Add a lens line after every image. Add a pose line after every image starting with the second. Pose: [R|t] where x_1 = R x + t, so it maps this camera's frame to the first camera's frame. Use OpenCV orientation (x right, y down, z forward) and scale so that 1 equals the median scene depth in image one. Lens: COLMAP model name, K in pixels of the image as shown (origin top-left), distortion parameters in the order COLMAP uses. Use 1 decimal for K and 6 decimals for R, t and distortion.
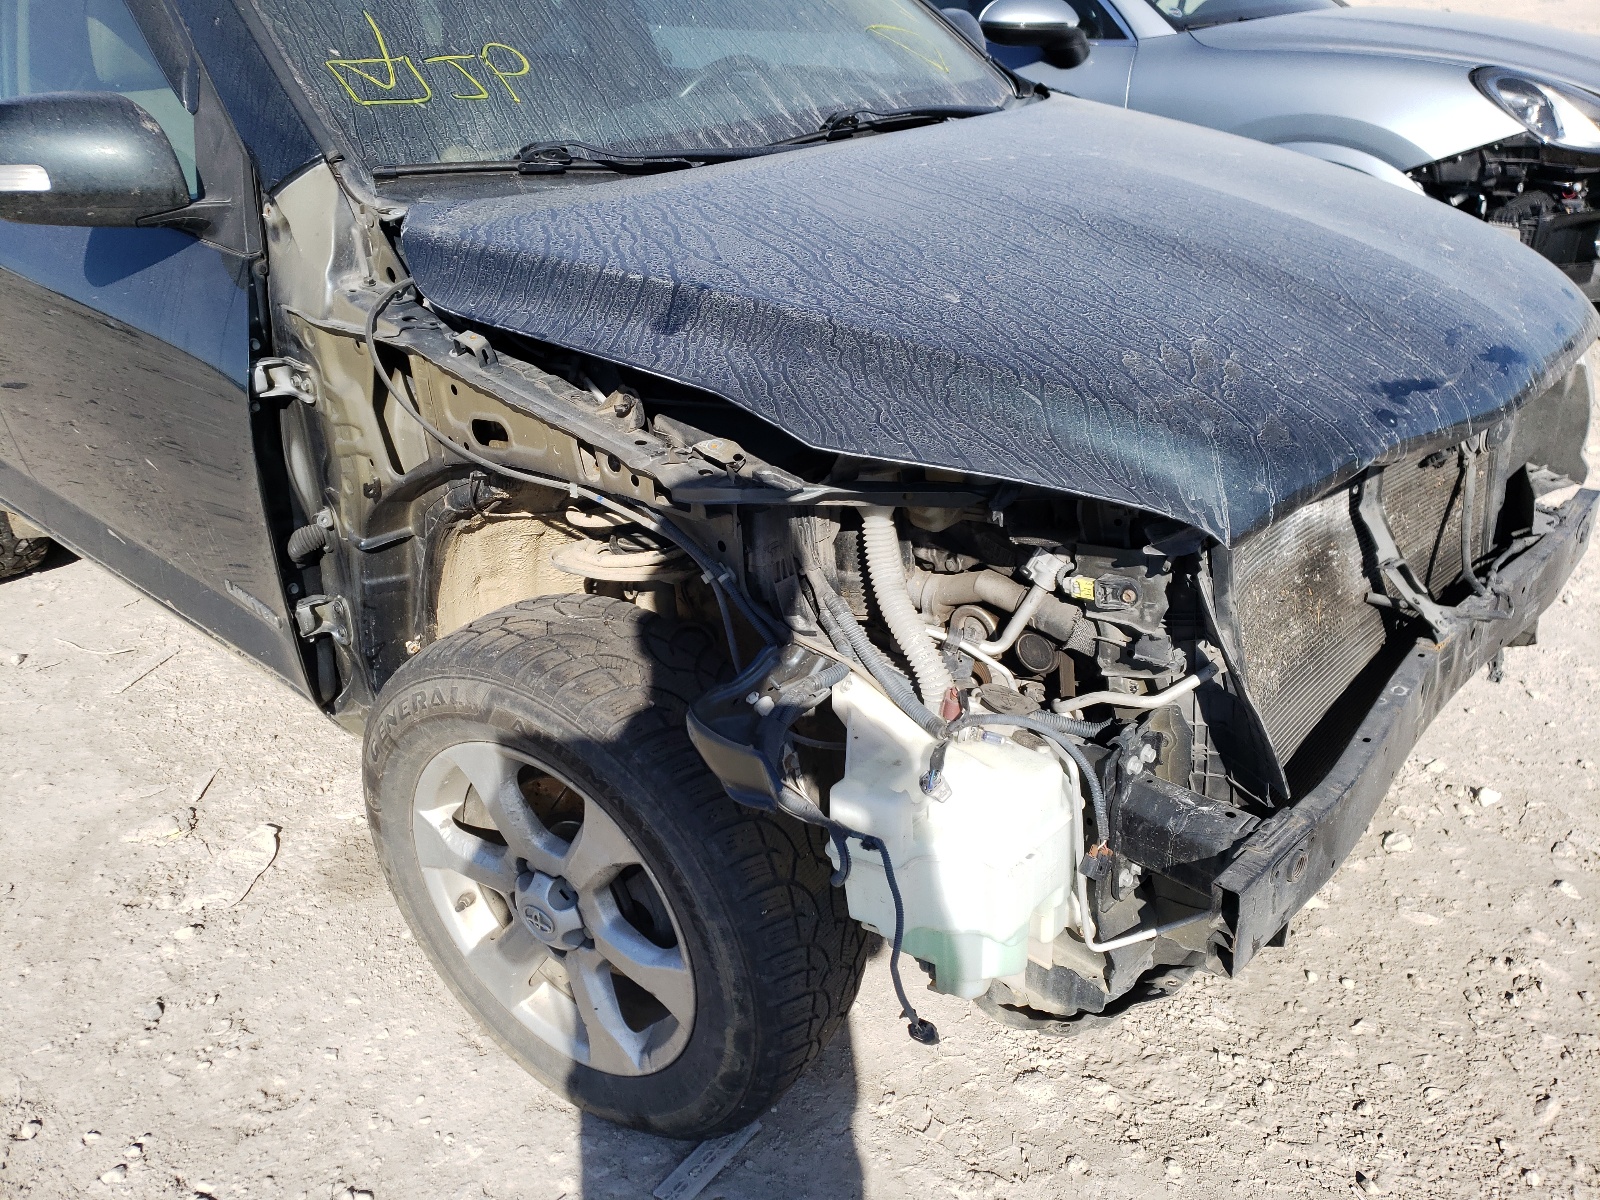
lens RADIAL K [[1237.1, 0, 800.0], [0, 1237.1, 600.0], [0, 0, 1]] dist [-0.002199, 0.044053]
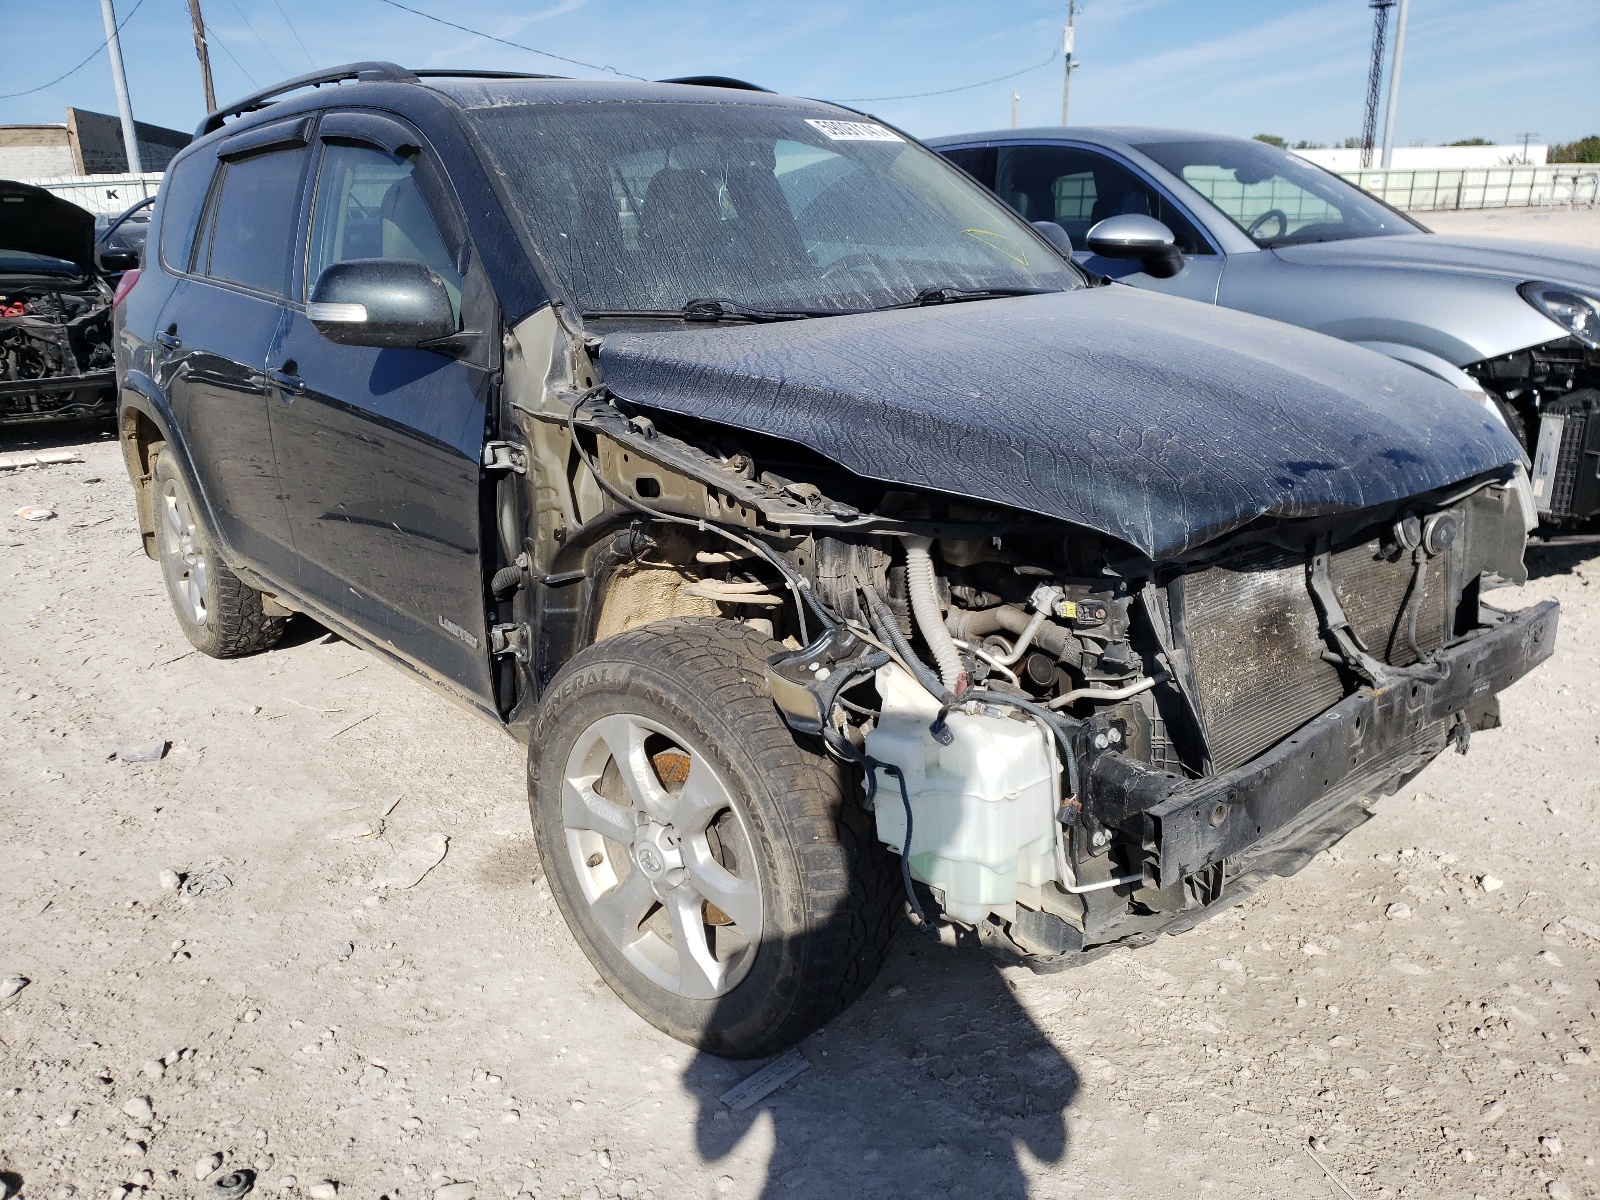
lens RADIAL K [[1258.0, 0, 800.0], [0, 1258.0, 600.0], [0, 0, 1]] dist [0.042378, -0.039874]
pose [[0.991378, 0.049105, -0.121485, 0.086151], [-0.068990, 0.983823, -0.165324, 0.184665], [0.111402, 0.172280, 0.978728, -0.303625]]
